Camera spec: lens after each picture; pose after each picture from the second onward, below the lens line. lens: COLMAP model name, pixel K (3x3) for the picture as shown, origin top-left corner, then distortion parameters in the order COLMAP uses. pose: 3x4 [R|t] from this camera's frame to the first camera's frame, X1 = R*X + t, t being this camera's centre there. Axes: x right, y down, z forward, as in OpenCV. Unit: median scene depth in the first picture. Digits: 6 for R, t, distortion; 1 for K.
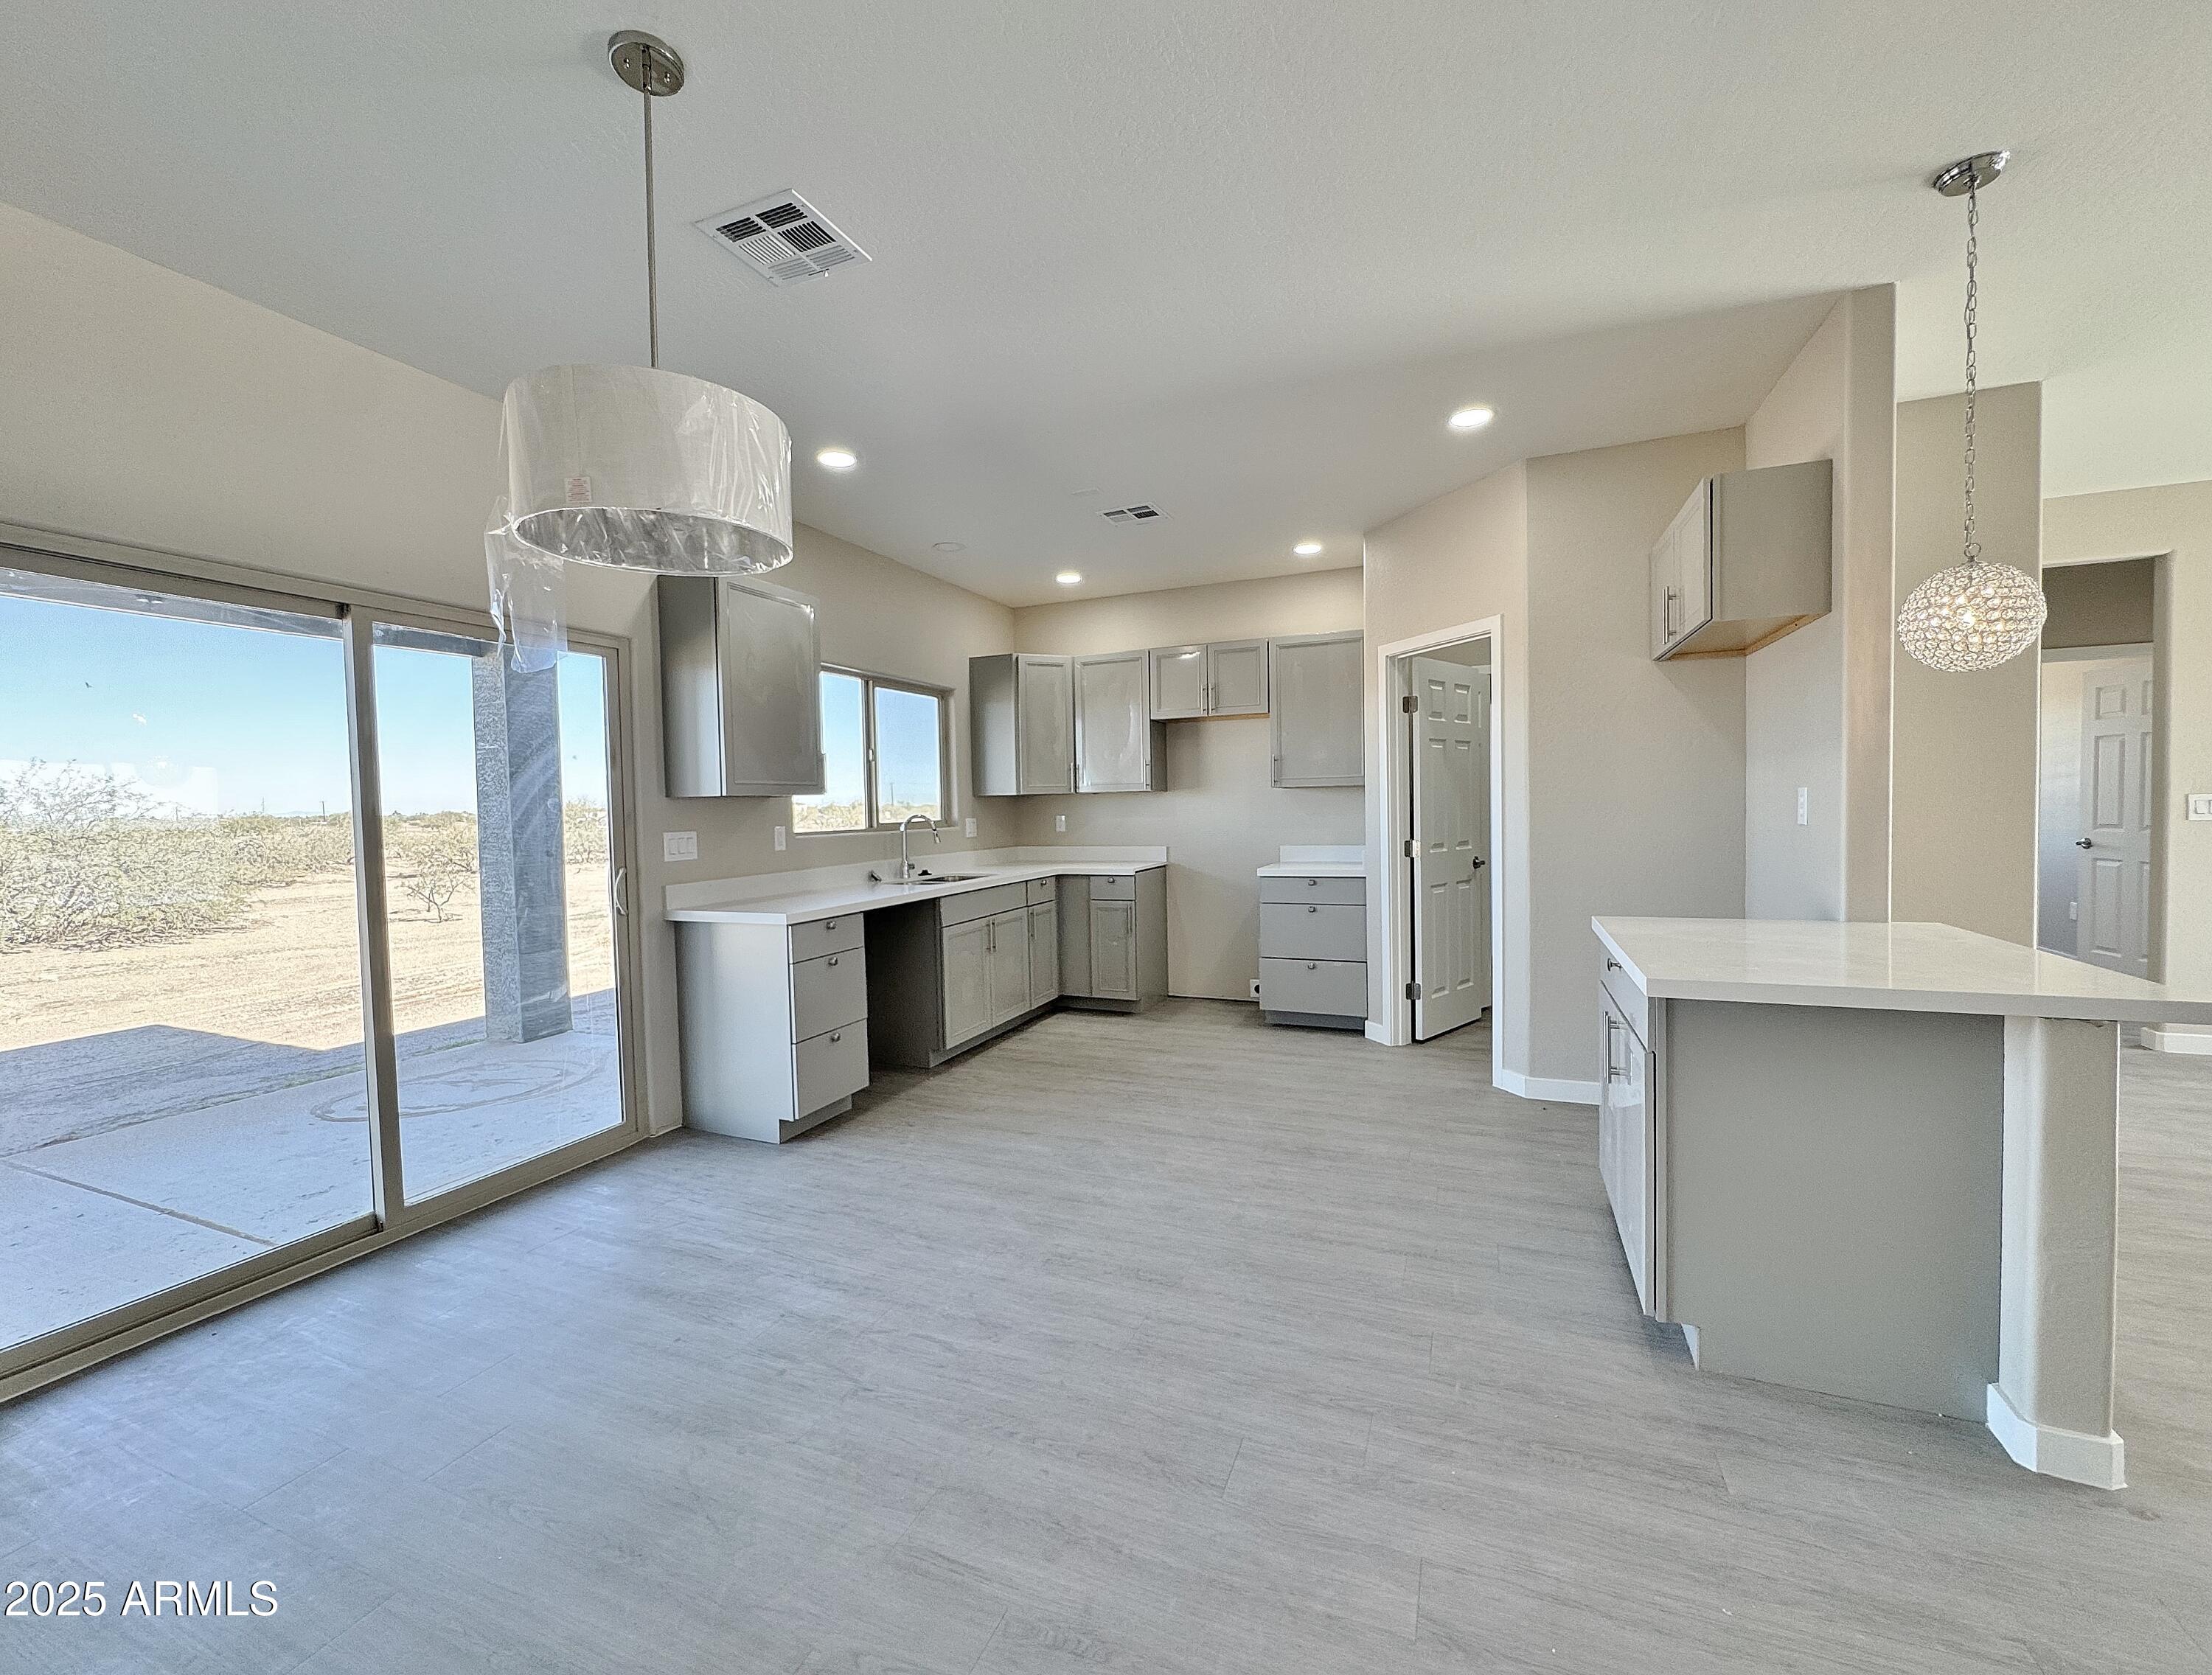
lens RADIAL K [[894.6, 0, 1079.6], [0, 894.6, 830.1], [0, 0, 1]] dist [-0.008886, -0.000191]
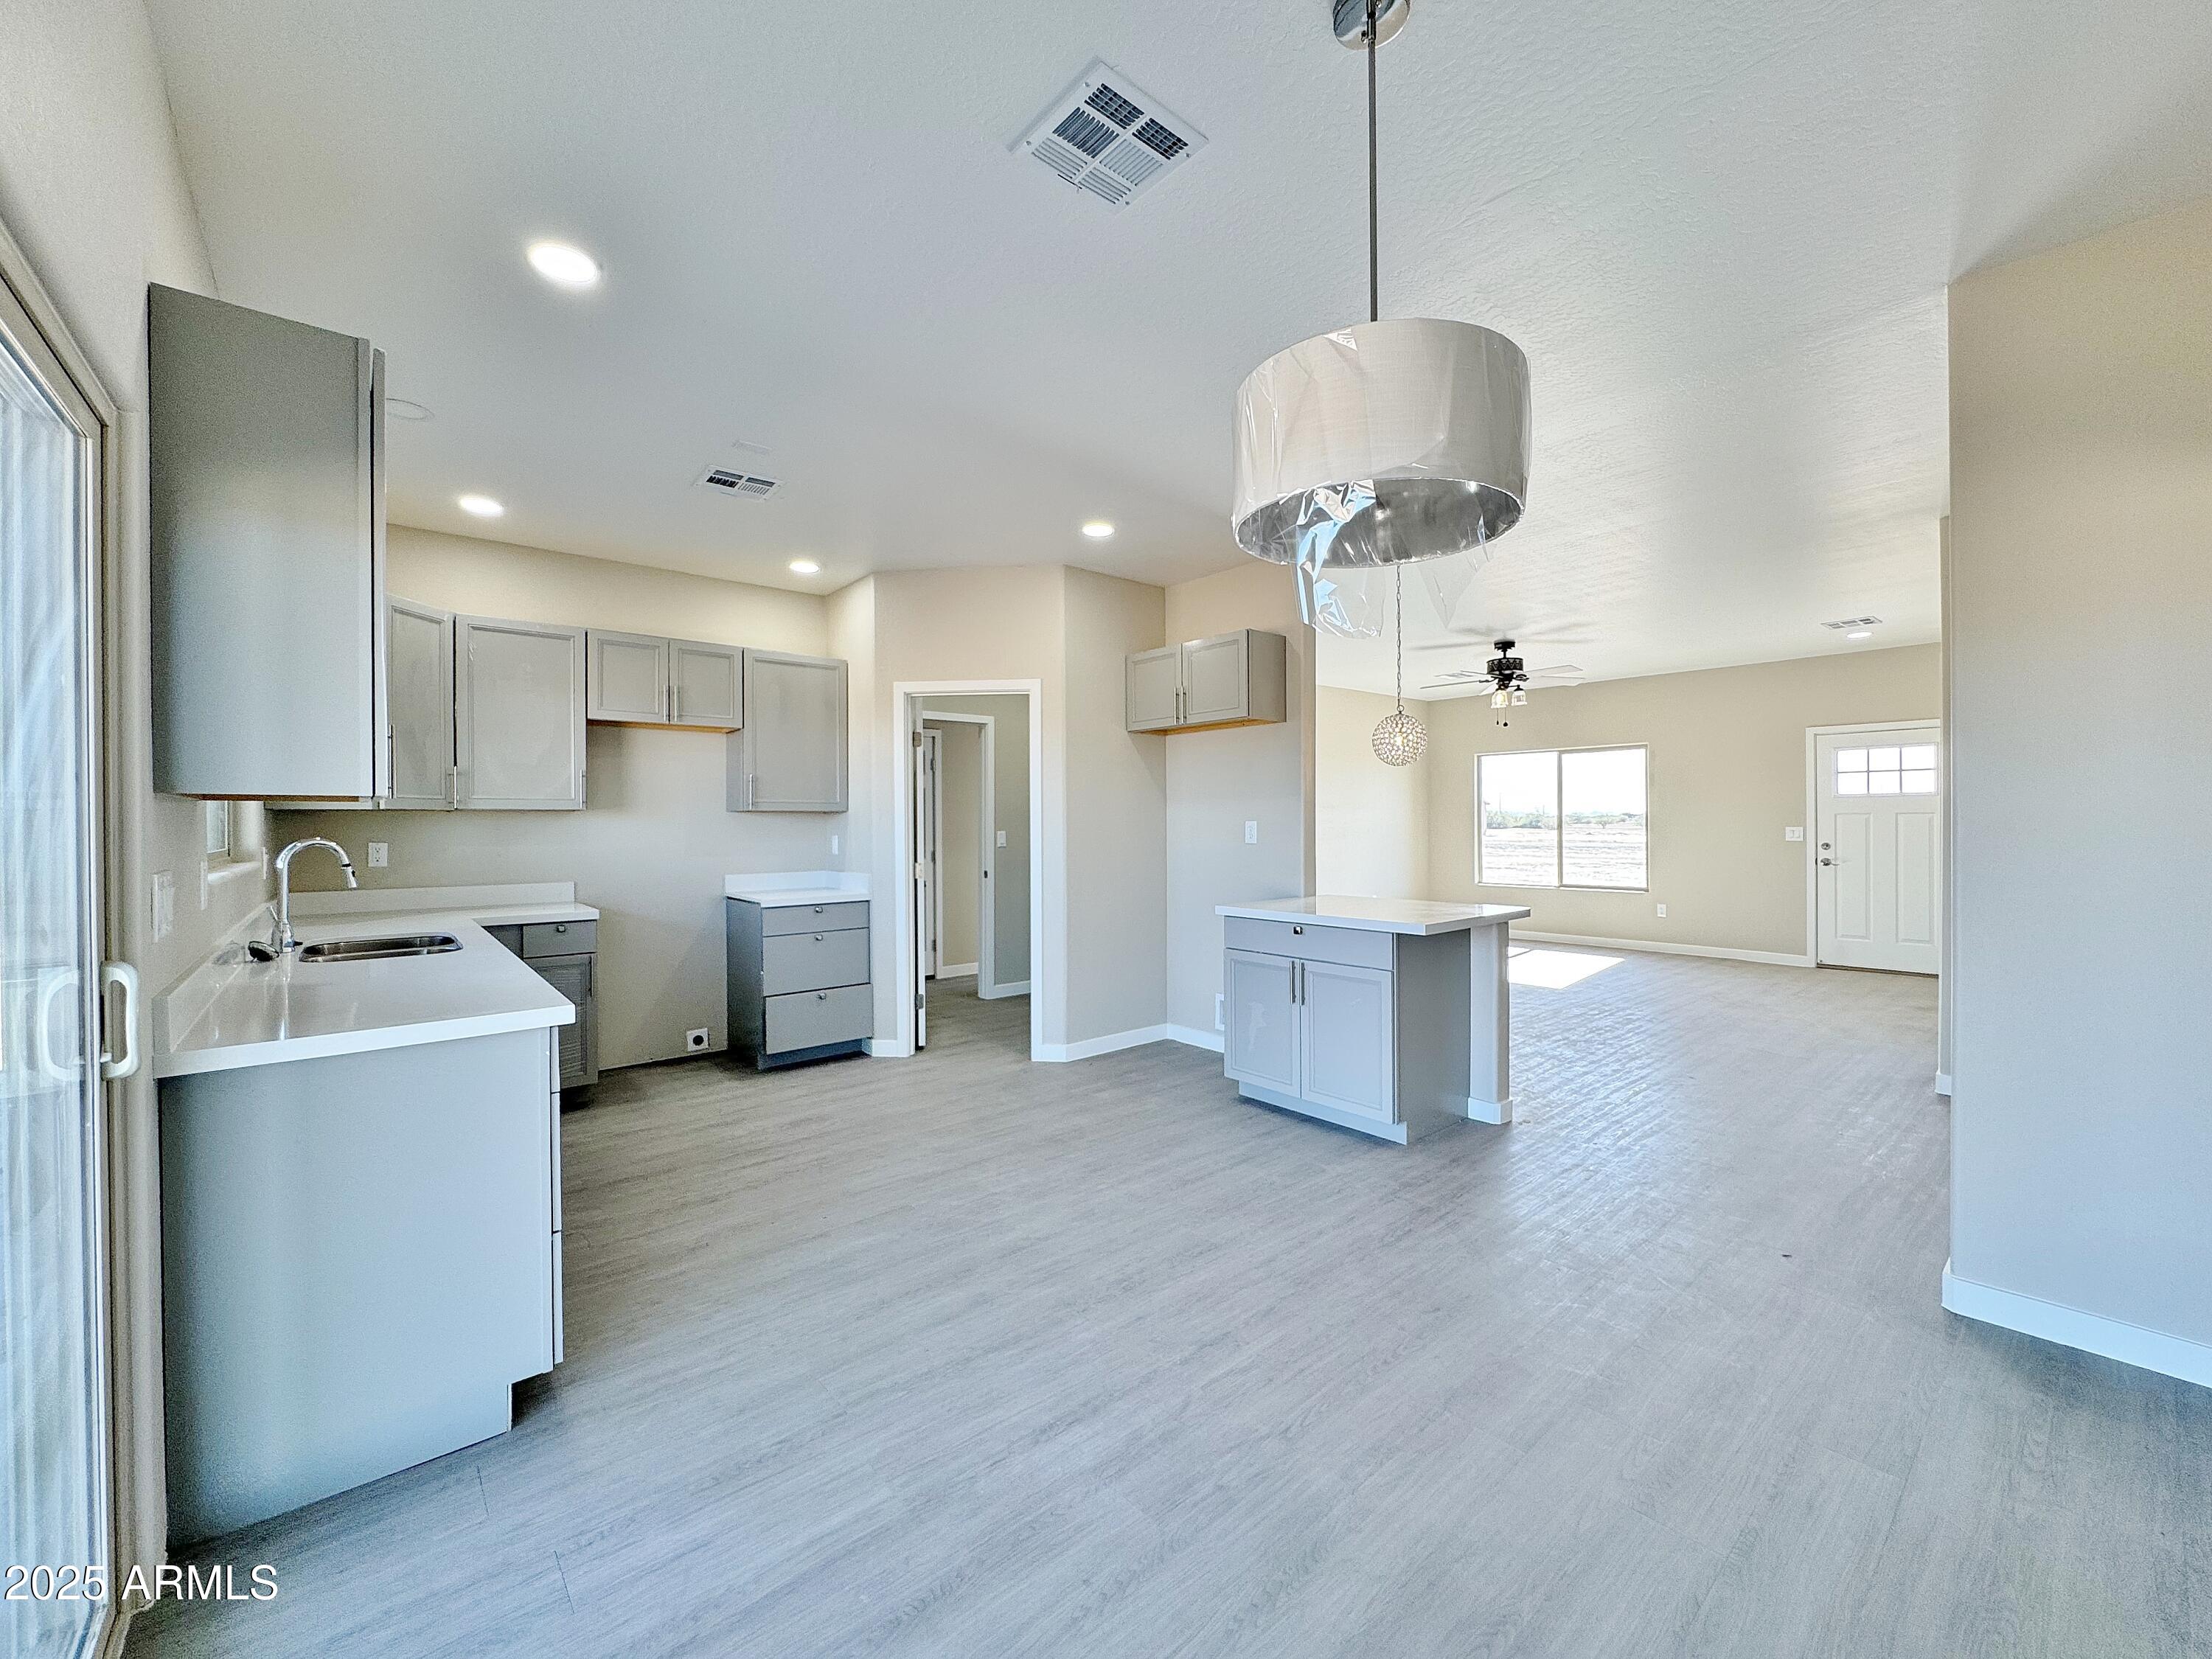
lens RADIAL K [[893.5, 0, 1104.4], [0, 893.5, 825.6], [0, 0, 1]] dist [-0.007315, 0.000317]
pose [[0.439429, 0.015345, 0.898146, -0.507524], [0.021666, 0.999382, -0.027674, 0.000810], [-0.898016, 0.031620, 0.438825, 0.313584]]
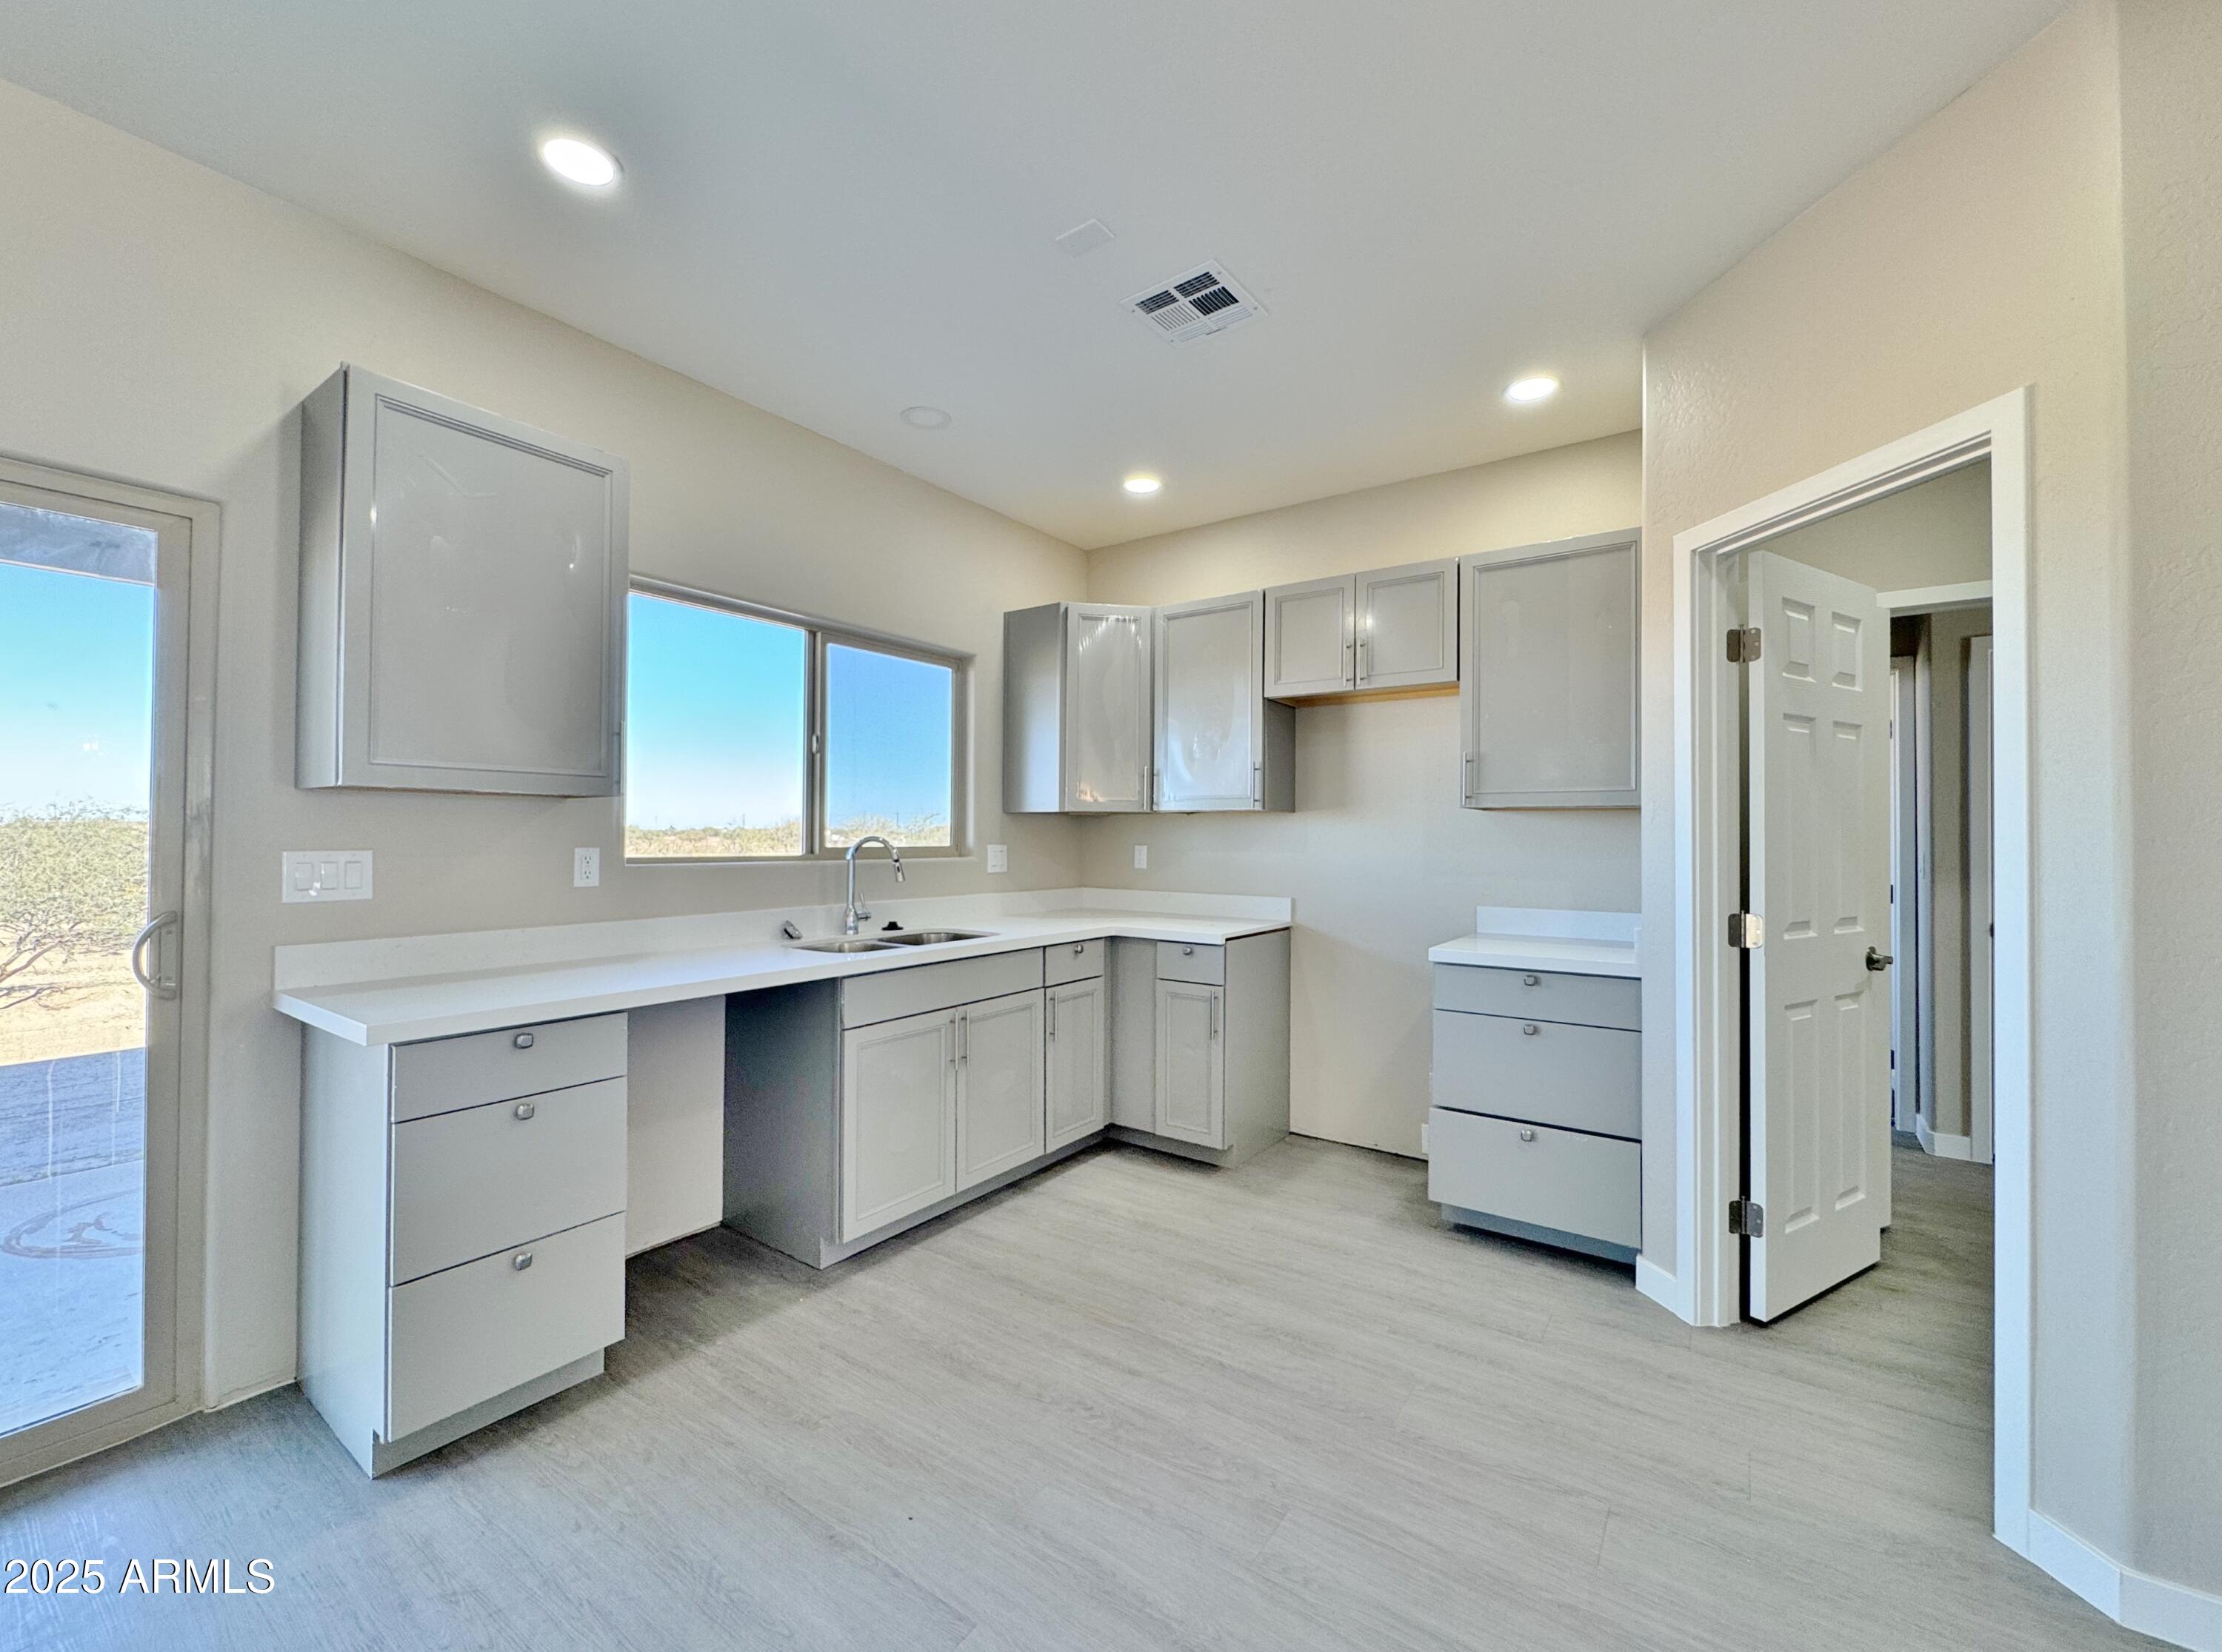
lens RADIAL K [[897.5, 0, 1099.6], [0, 897.5, 822.3], [0, 0, 1]] dist [-0.007315, 0.000317]
pose [[0.978729, 0.024599, -0.203679, 0.118131], [-0.033311, 0.998666, -0.039454, -0.007942], [0.202437, 0.045399, 0.978242, 0.433241]]
